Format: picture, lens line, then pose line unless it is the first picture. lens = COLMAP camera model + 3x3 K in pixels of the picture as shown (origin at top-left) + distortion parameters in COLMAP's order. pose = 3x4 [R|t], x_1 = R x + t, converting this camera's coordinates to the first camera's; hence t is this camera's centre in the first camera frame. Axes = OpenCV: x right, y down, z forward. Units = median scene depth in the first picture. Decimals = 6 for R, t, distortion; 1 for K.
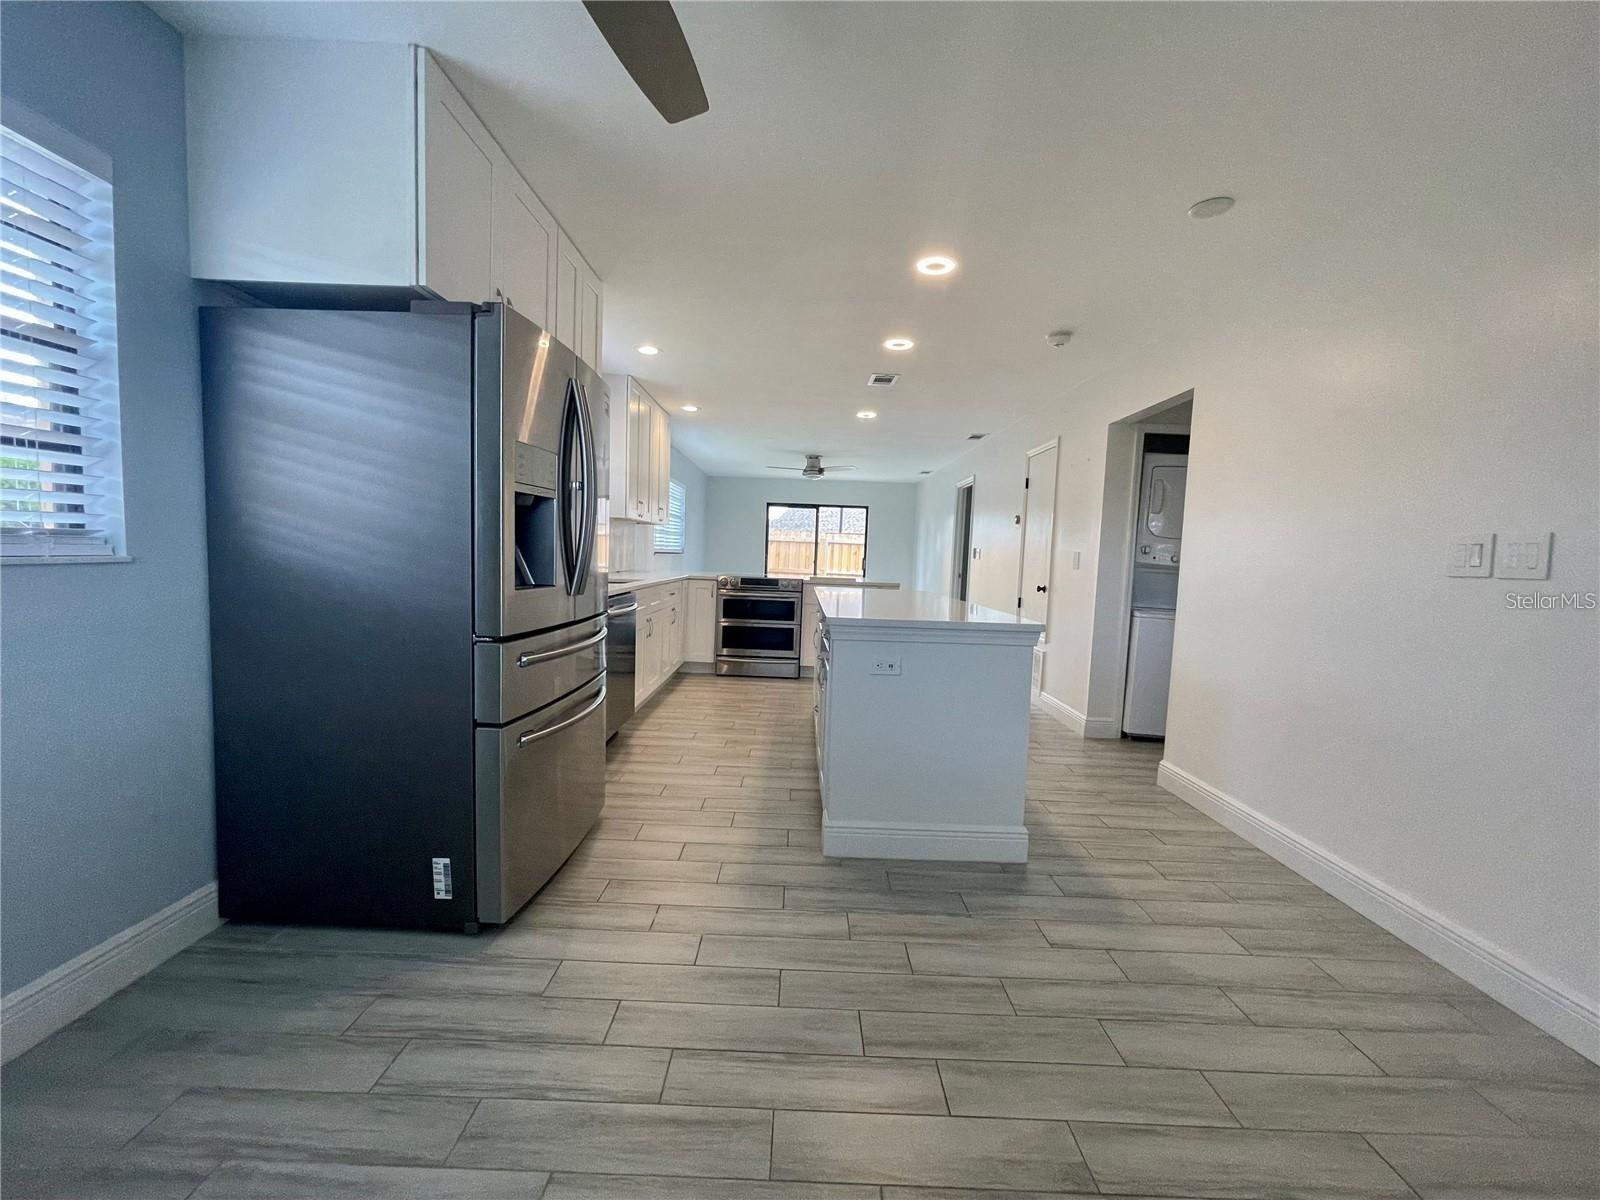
lens RADIAL K [[650.3, 0, 800.0], [0, 650.3, 600.0], [0, 0, 1]] dist [0.014154, -0.000086]
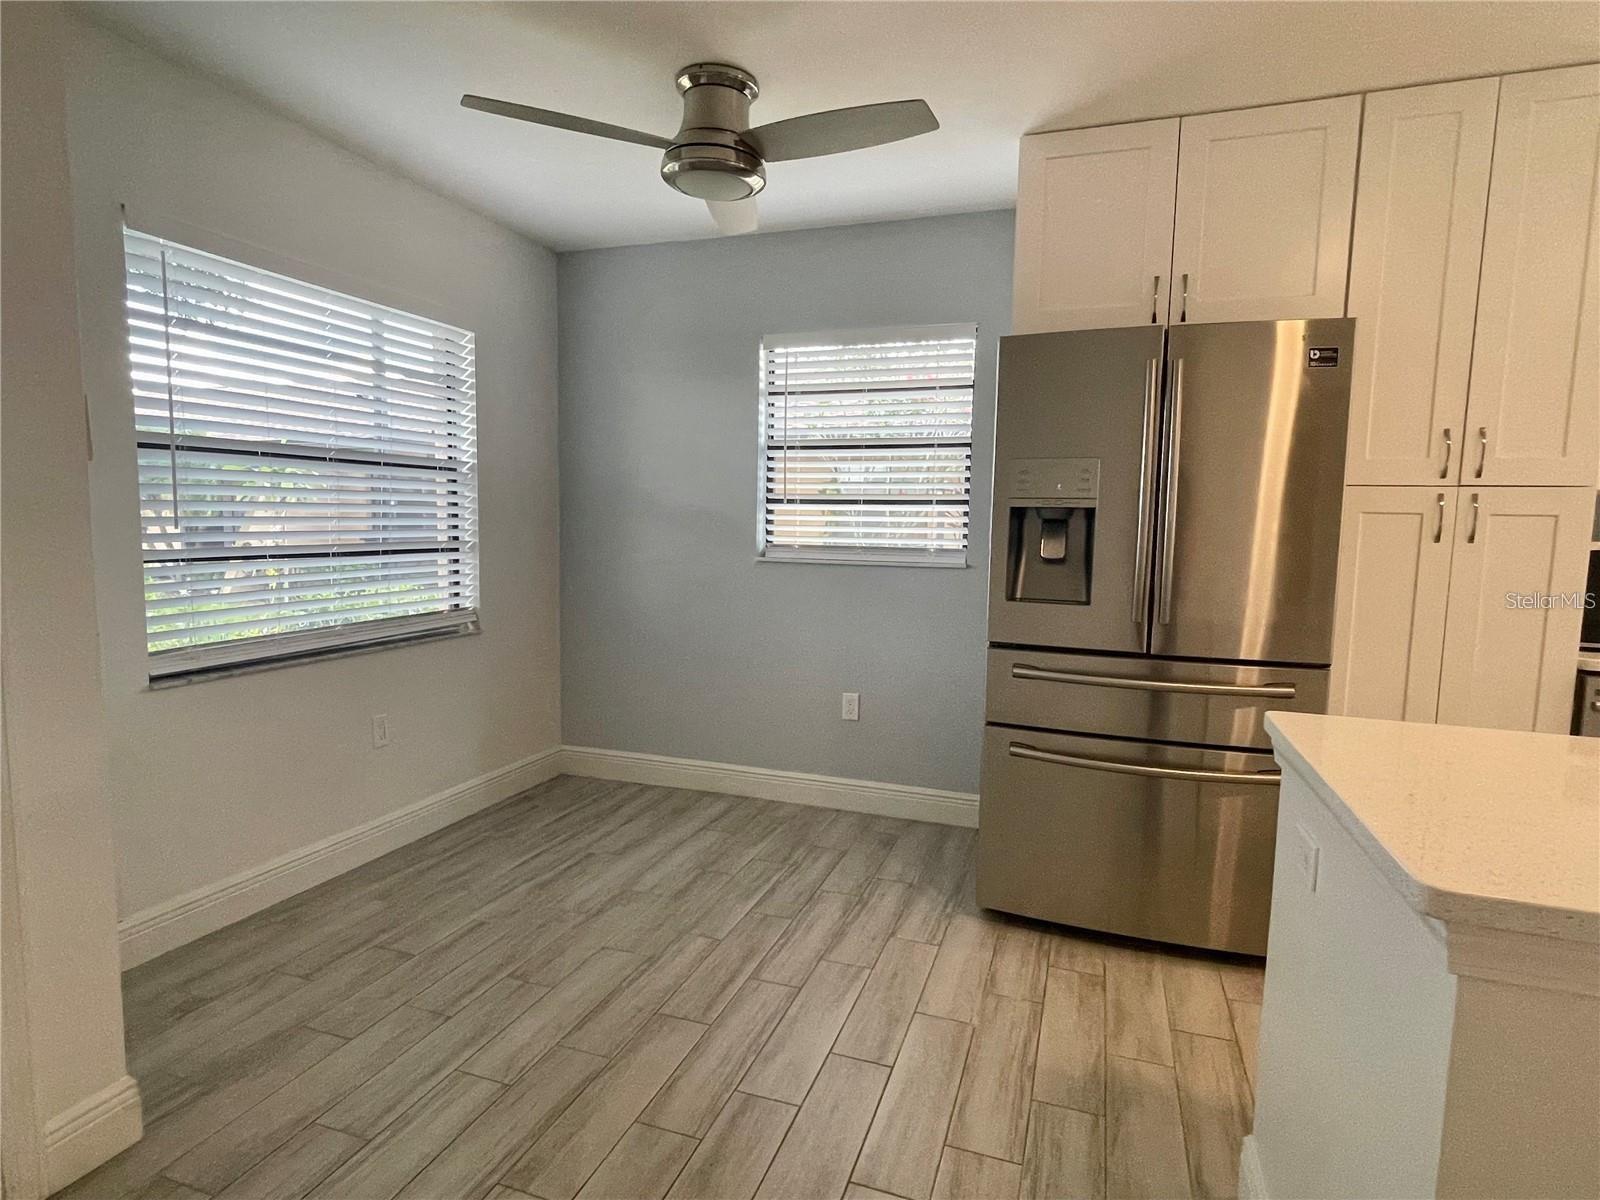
lens RADIAL K [[853.9, 0, 800.0], [0, 853.9, 600.0], [0, 0, 1]] dist [0.001102, 0.000113]
pose [[-0.316791, 0.043139, -0.947514, 0.416436], [-0.102042, 0.991617, 0.079264, -0.038649], [0.942990, 0.121797, -0.309733, 0.482113]]
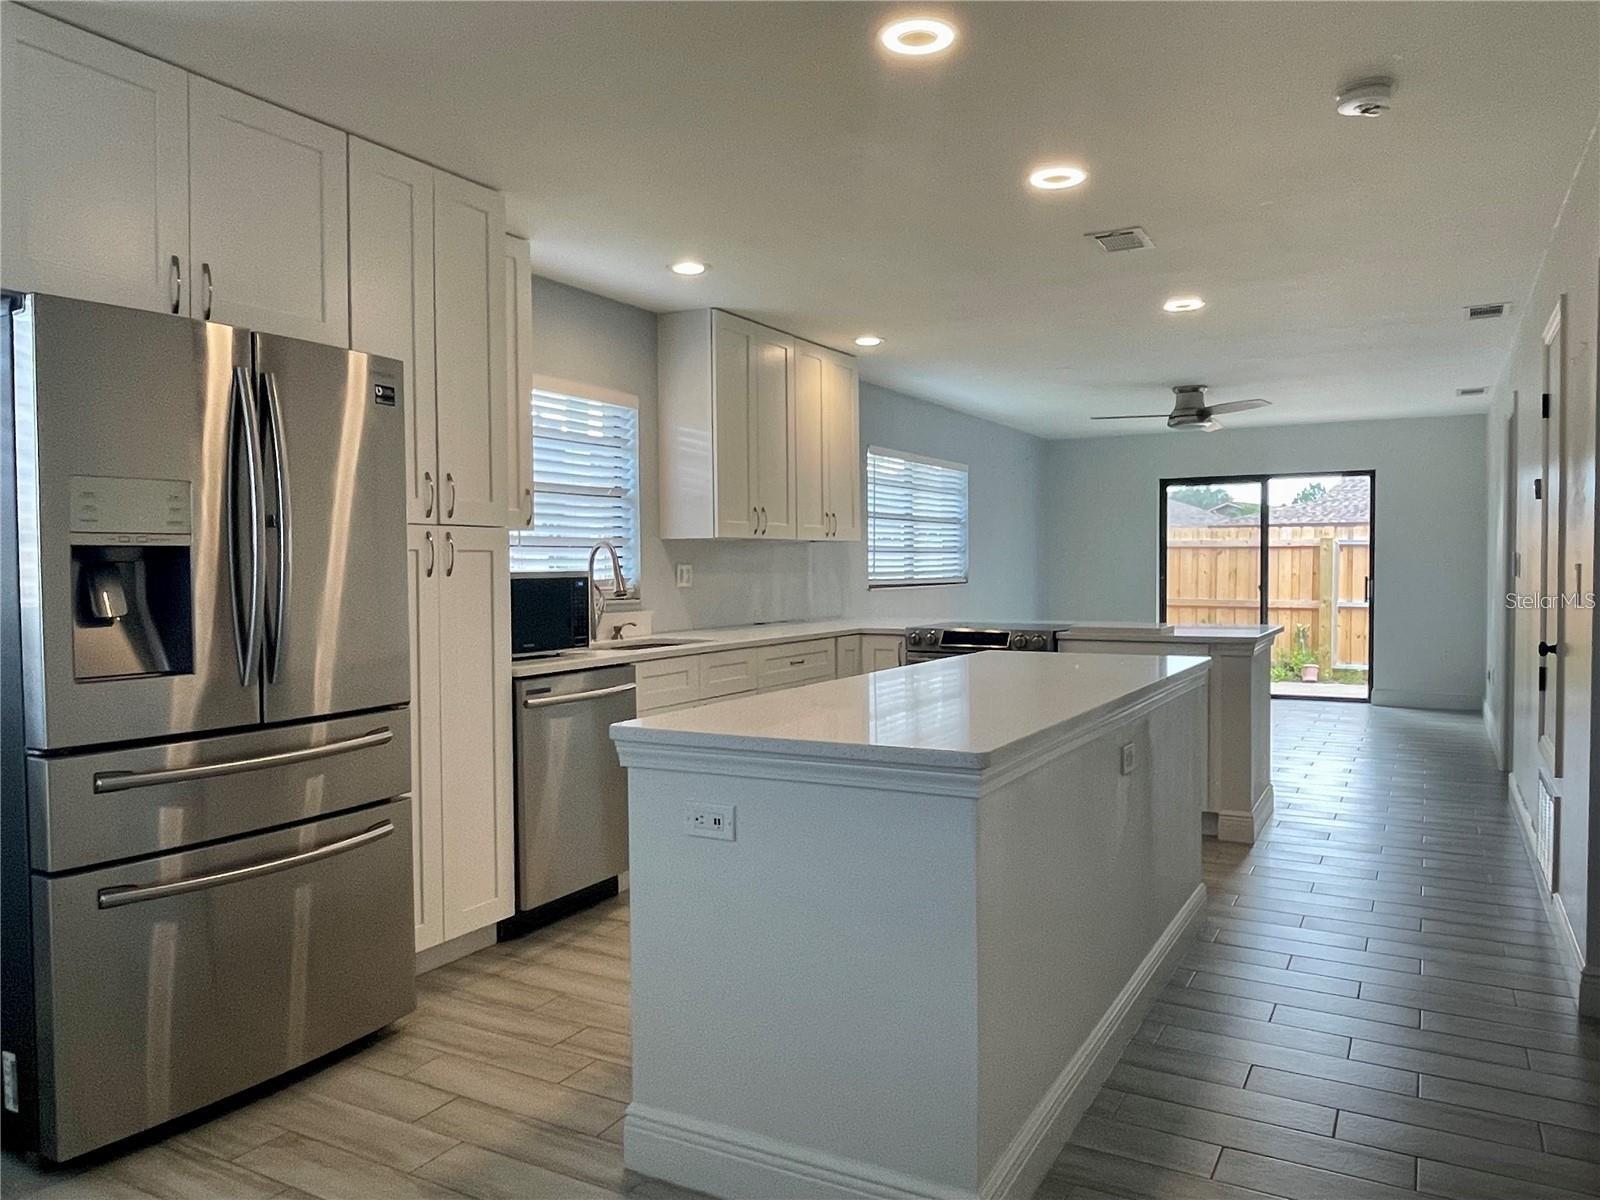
lens RADIAL K [[1133.5, 0, 800.0], [0, 1133.5, 600.0], [0, 0, 1]] dist [-0.001748, -0.004159]
pose [[0.877781, -0.028142, -0.478235, 0.361476], [0.005333, 0.998785, -0.048986, -0.017890], [0.479033, 0.040449, 0.876864, 0.130379]]
